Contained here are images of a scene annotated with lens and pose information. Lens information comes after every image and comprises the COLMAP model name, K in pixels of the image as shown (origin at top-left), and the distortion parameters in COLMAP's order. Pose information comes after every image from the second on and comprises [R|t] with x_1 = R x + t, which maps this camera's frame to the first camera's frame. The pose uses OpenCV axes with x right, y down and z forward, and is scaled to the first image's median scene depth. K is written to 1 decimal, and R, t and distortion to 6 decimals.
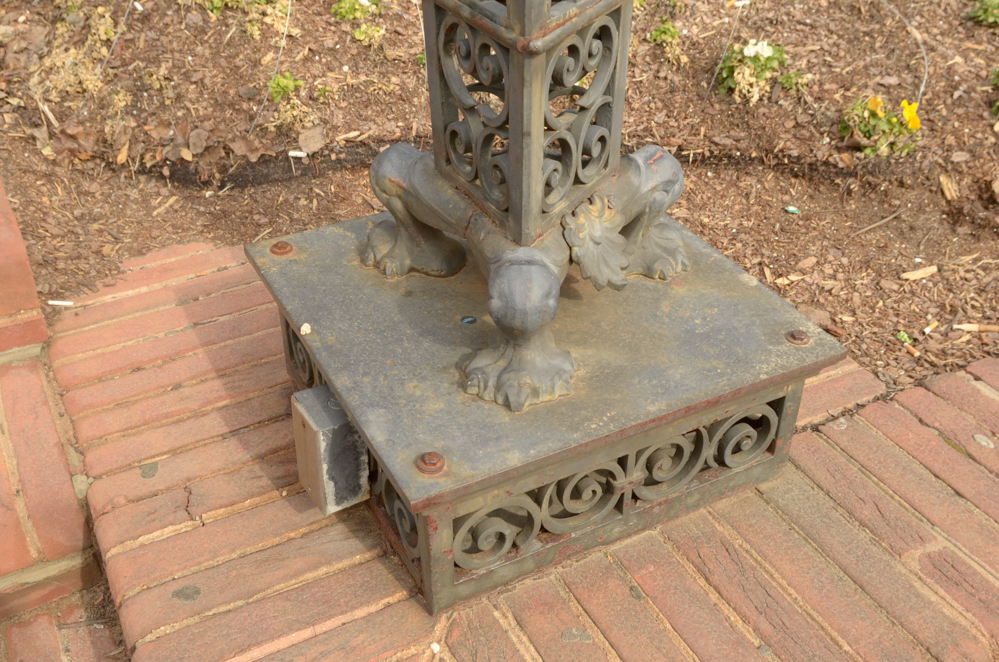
lens RADIAL K [[1031.2, 0, 499.5], [0, 1031.2, 331.0], [0, 0, 1]] dist [-0.050930, 0.040784]
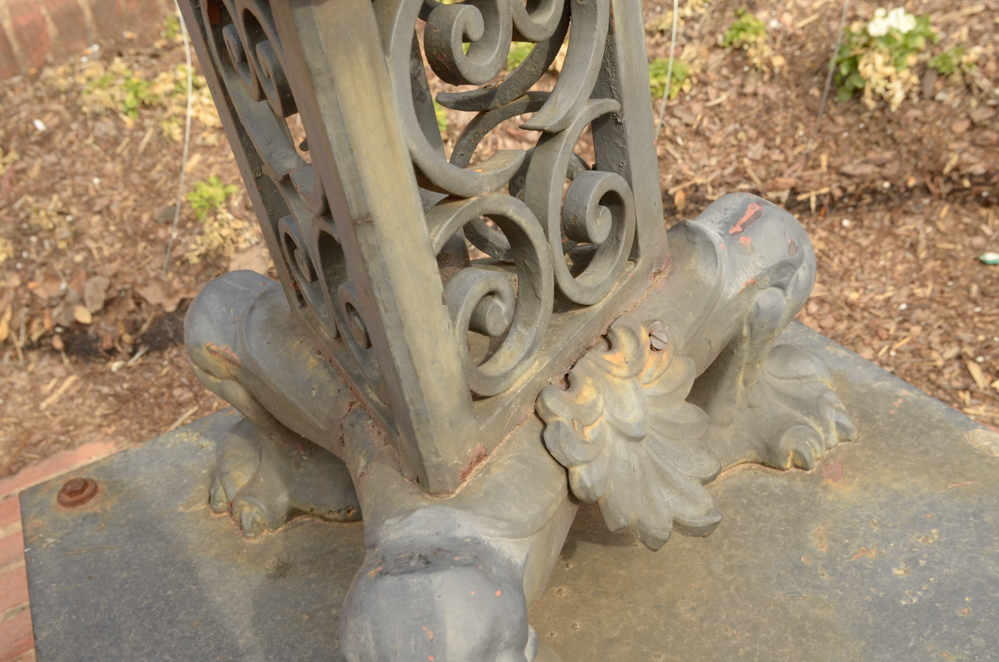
lens RADIAL K [[1031.2, 0, 499.5], [0, 1031.2, 331.0], [0, 0, 1]] dist [-0.050930, 0.040784]
pose [[0.981581, -0.147305, -0.121655, 0.059187], [0.137326, 0.986721, -0.086739, -0.060331], [0.132817, 0.068435, 0.988775, 0.341445]]
